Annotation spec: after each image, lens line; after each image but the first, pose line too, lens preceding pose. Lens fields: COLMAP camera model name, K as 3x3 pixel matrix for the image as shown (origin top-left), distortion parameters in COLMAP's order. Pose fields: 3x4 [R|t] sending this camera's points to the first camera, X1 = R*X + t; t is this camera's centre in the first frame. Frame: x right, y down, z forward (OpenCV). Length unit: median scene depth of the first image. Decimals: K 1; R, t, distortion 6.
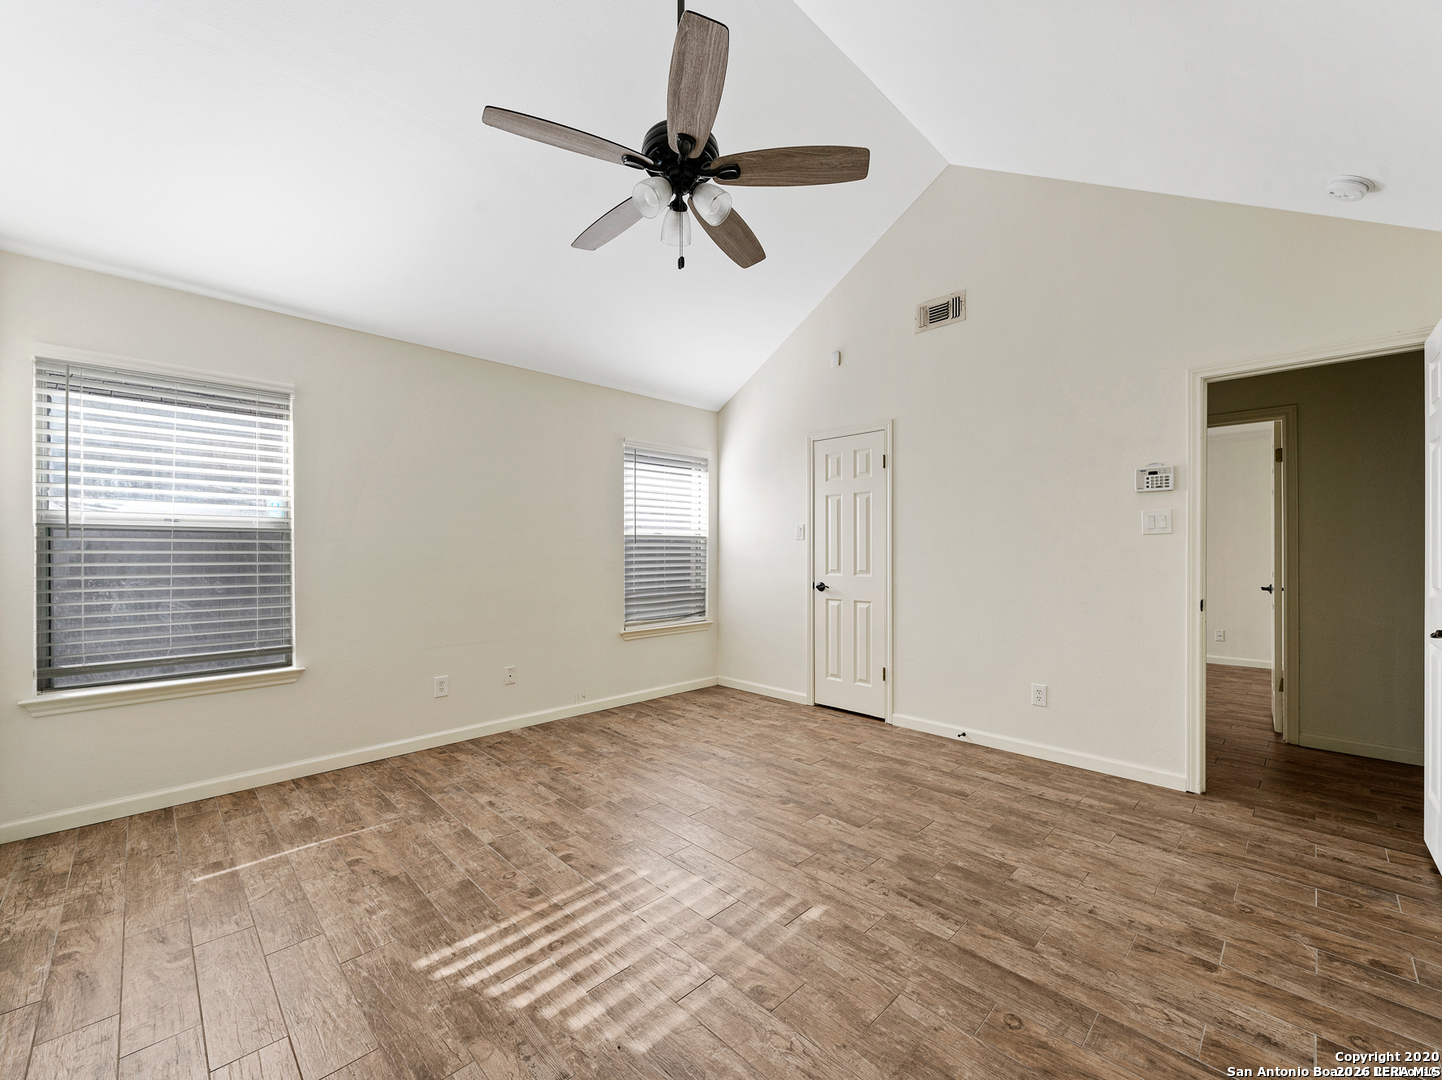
lens RADIAL K [[601.1, 0, 714.3], [0, 601.1, 544.8], [0, 0, 1]] dist [-0.002657, -0.000278]
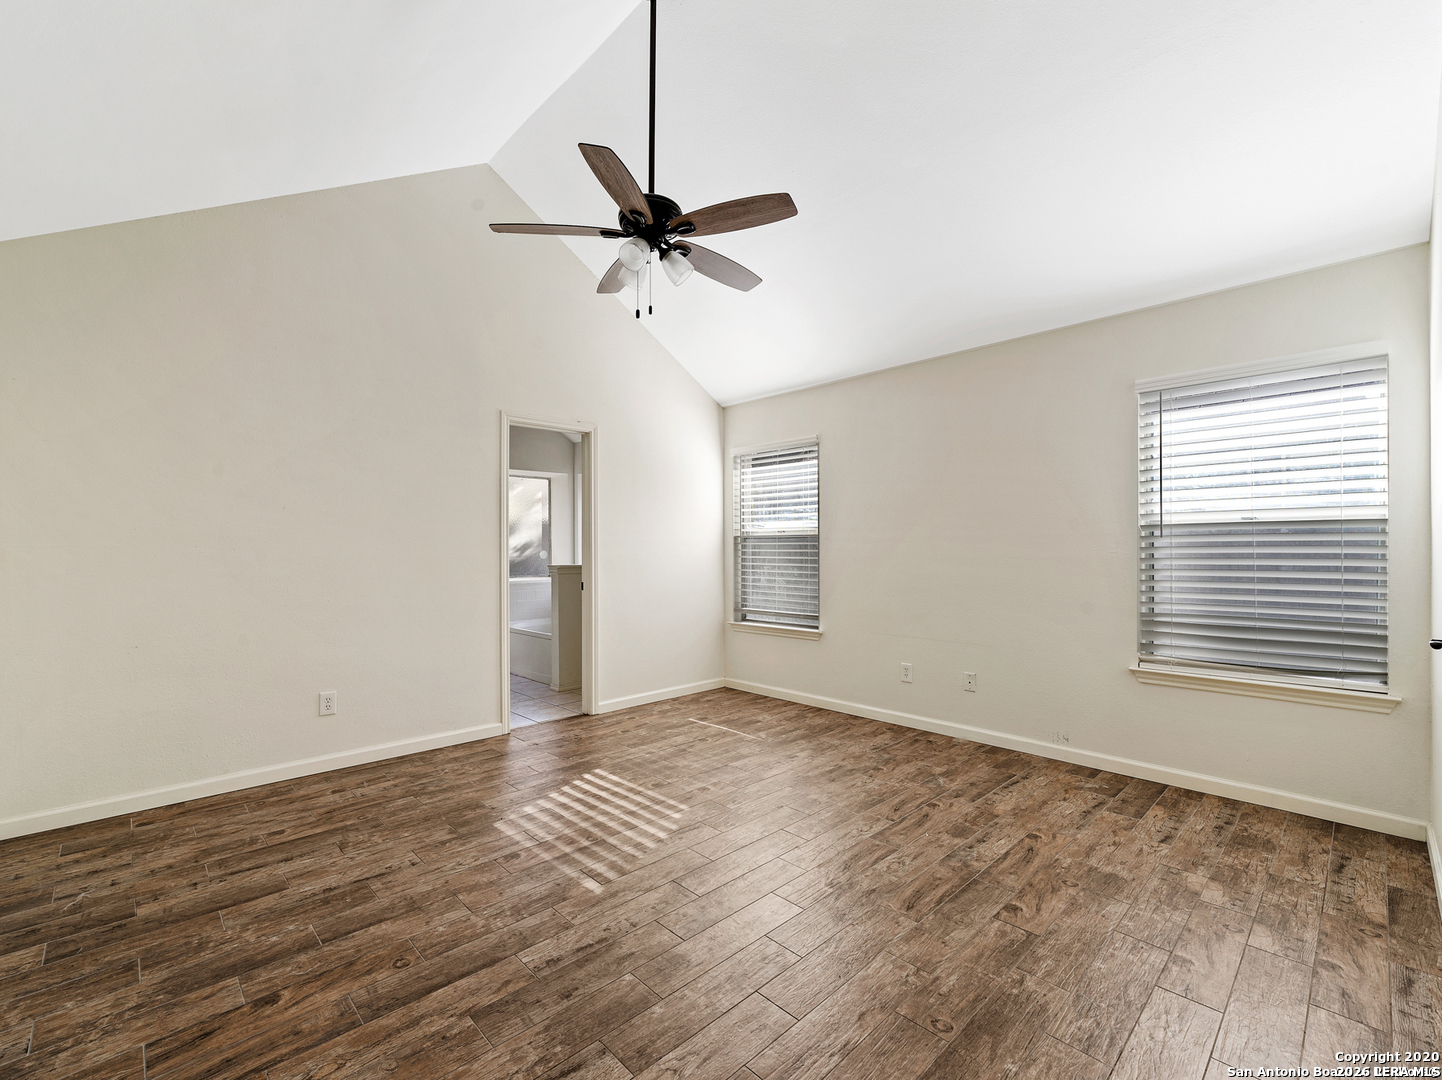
lens RADIAL K [[621.9, 0, 715.0], [0, 621.9, 549.3], [0, 0, 1]] dist [-0.001971, 0.000107]
pose [[-0.016239, -0.000680, -0.999868, 1.044322], [0.011733, 0.999931, -0.000871, 0.010017], [0.999799, -0.011746, -0.016230, 1.015845]]
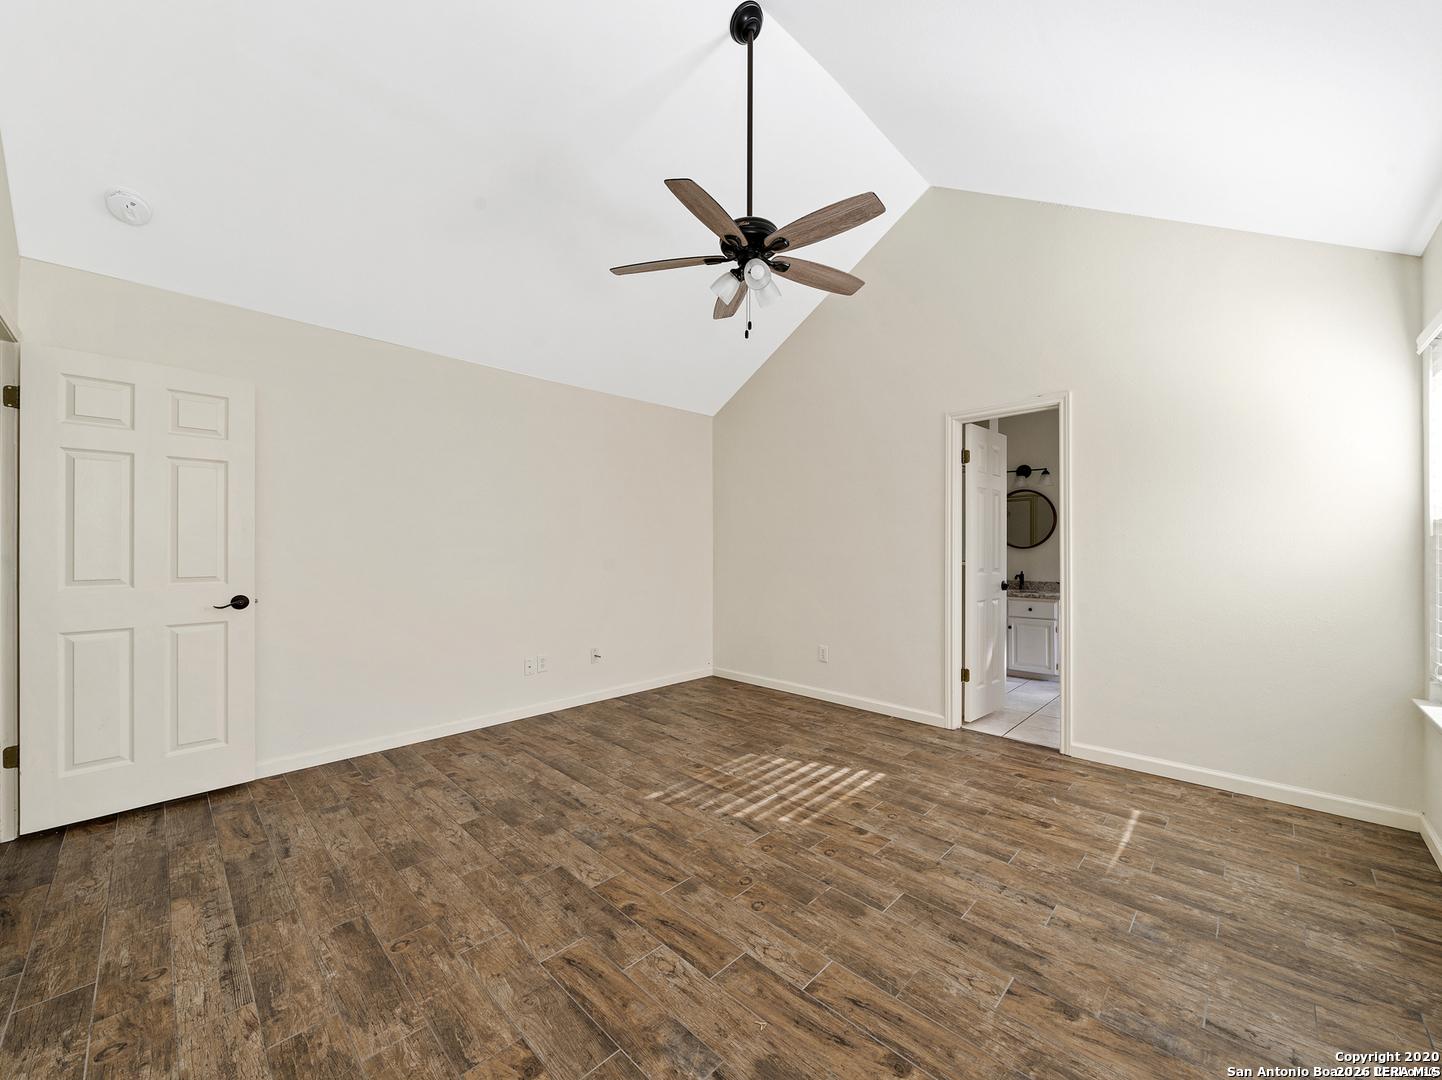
lens RADIAL K [[553.9, 0, 726.5], [0, 553.9, 545.6], [0, 0, 1]] dist [-0.005248, -0.000112]
pose [[-0.999265, -0.000620, -0.038316, 0.034007], [-0.000096, 0.999906, -0.013679, 0.017789], [0.038321, -0.013665, -0.999172, 1.927144]]
